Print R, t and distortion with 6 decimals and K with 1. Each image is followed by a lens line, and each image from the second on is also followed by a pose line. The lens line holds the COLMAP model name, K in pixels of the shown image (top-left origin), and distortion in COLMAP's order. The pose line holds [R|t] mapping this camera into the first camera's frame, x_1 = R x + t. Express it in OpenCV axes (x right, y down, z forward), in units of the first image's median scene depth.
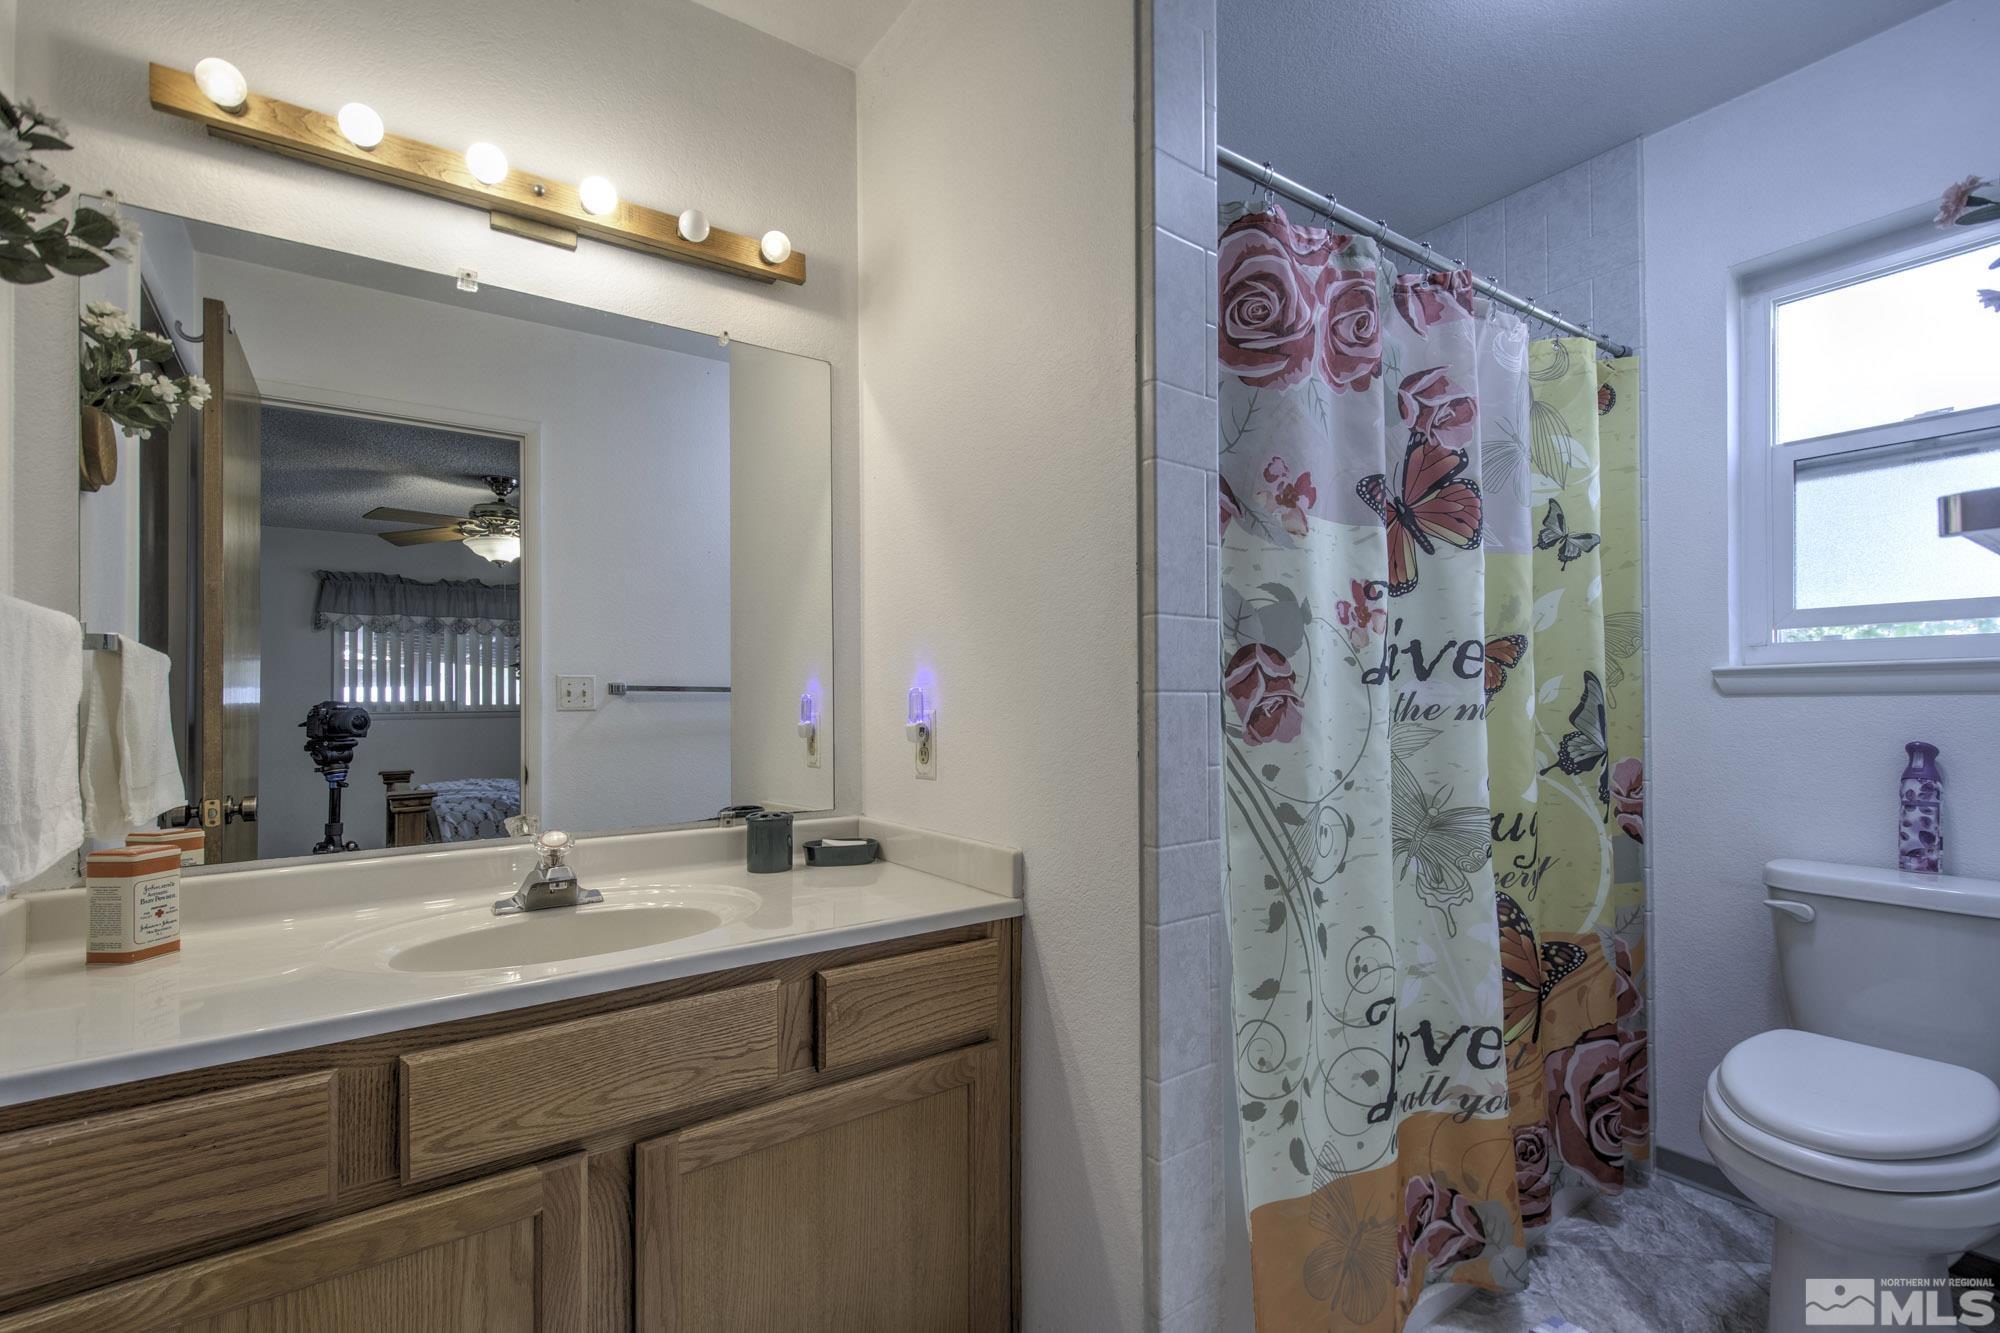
lens RADIAL K [[877.9, 0, 994.1], [0, 877.9, 722.9], [0, 0, 1]] dist [0.012907, -0.000710]
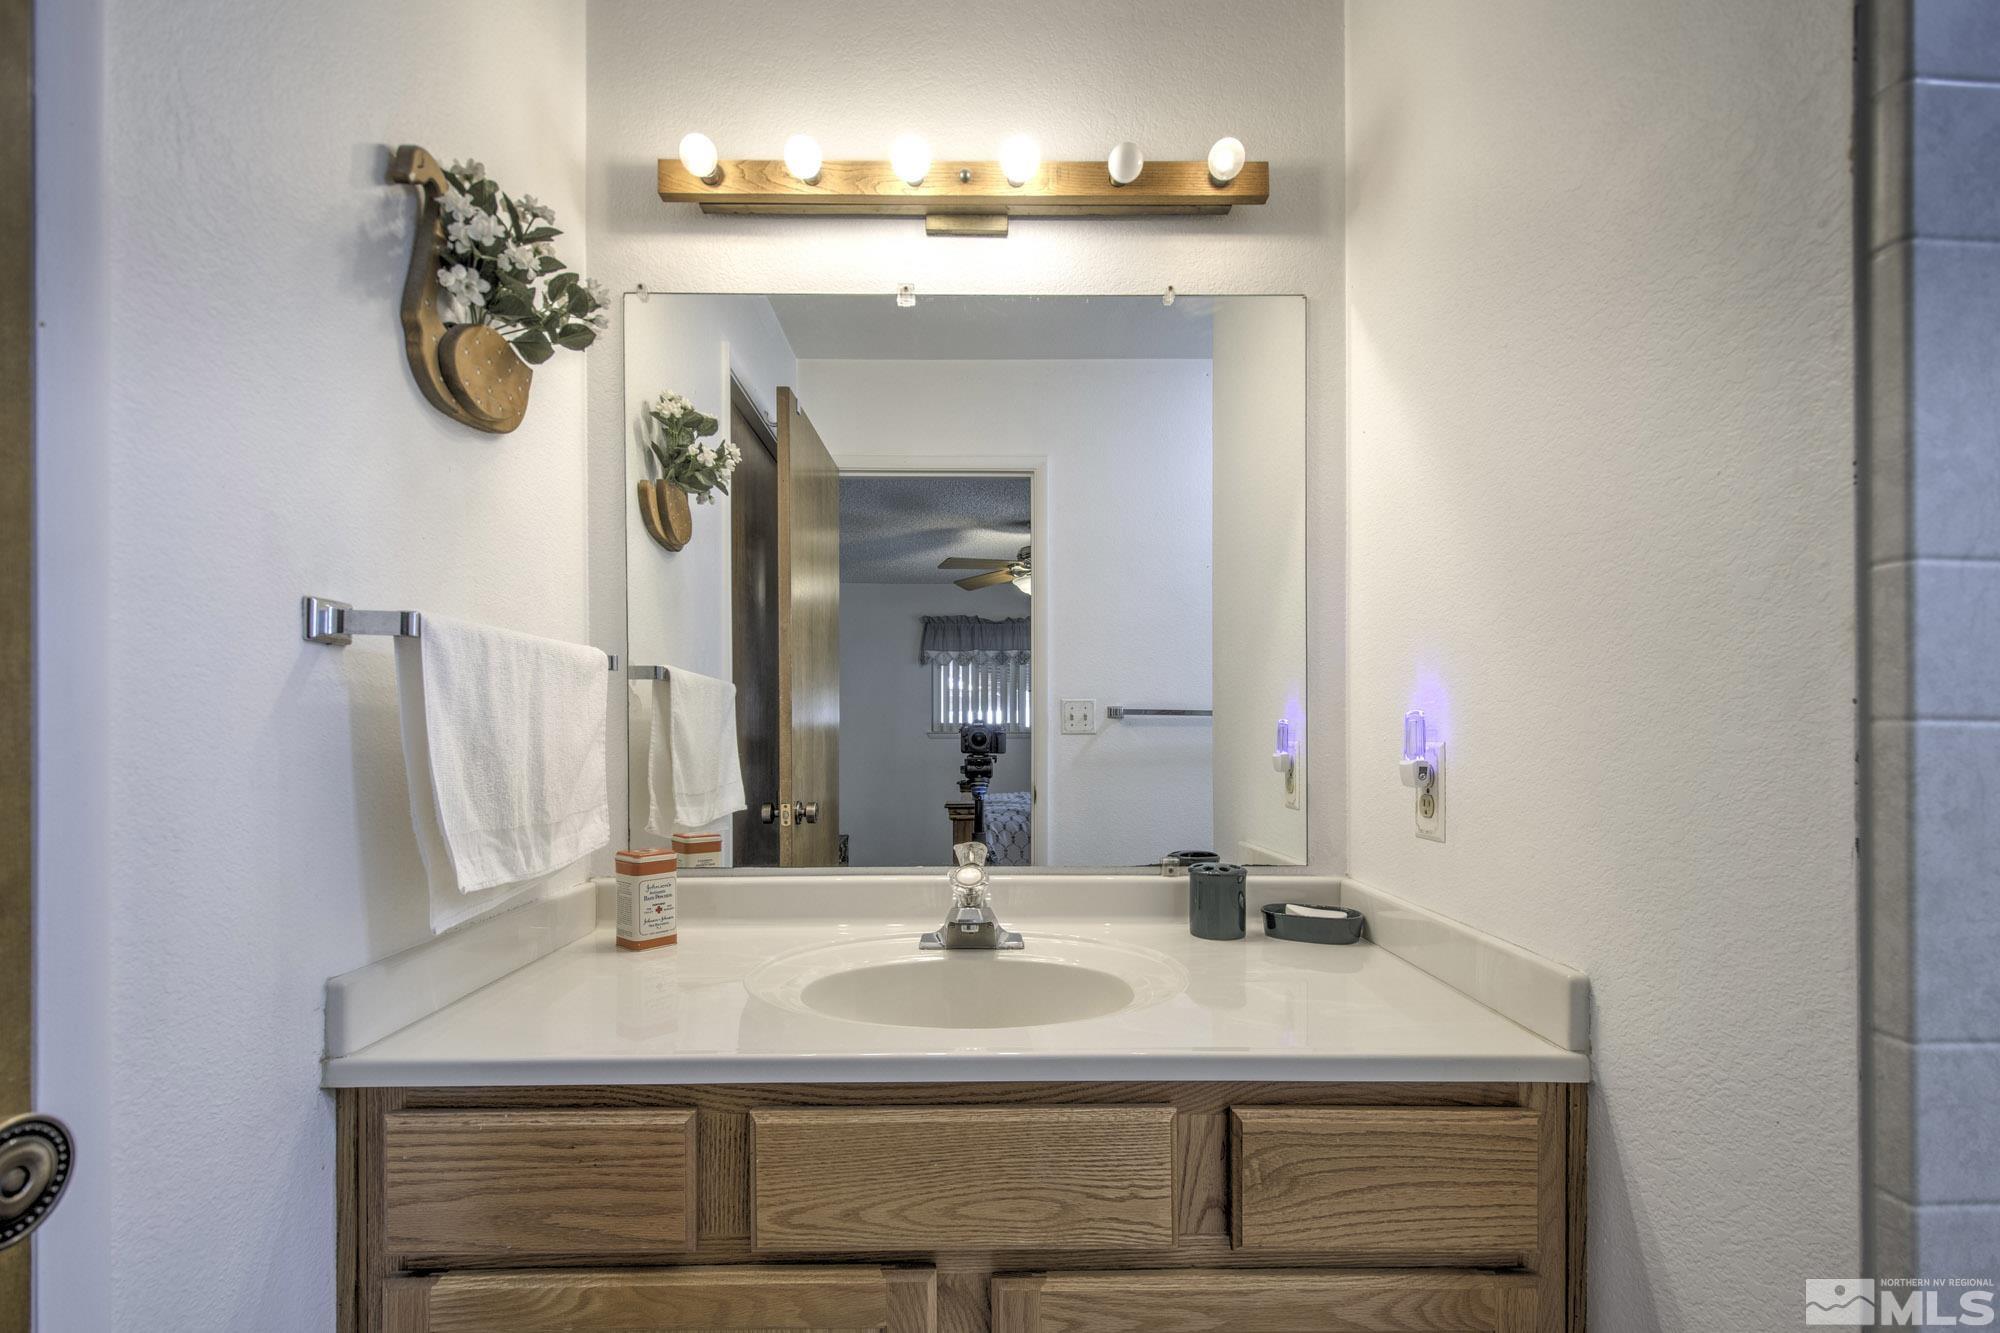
lens RADIAL K [[877.9, 0, 994.1], [0, 877.9, 722.9], [0, 0, 1]] dist [0.012907, -0.000710]
pose [[0.827456, 0.008118, -0.561471, 0.038268], [-0.023234, 0.999534, -0.019790, -0.010527], [0.561049, 0.029421, 0.827260, 0.282424]]
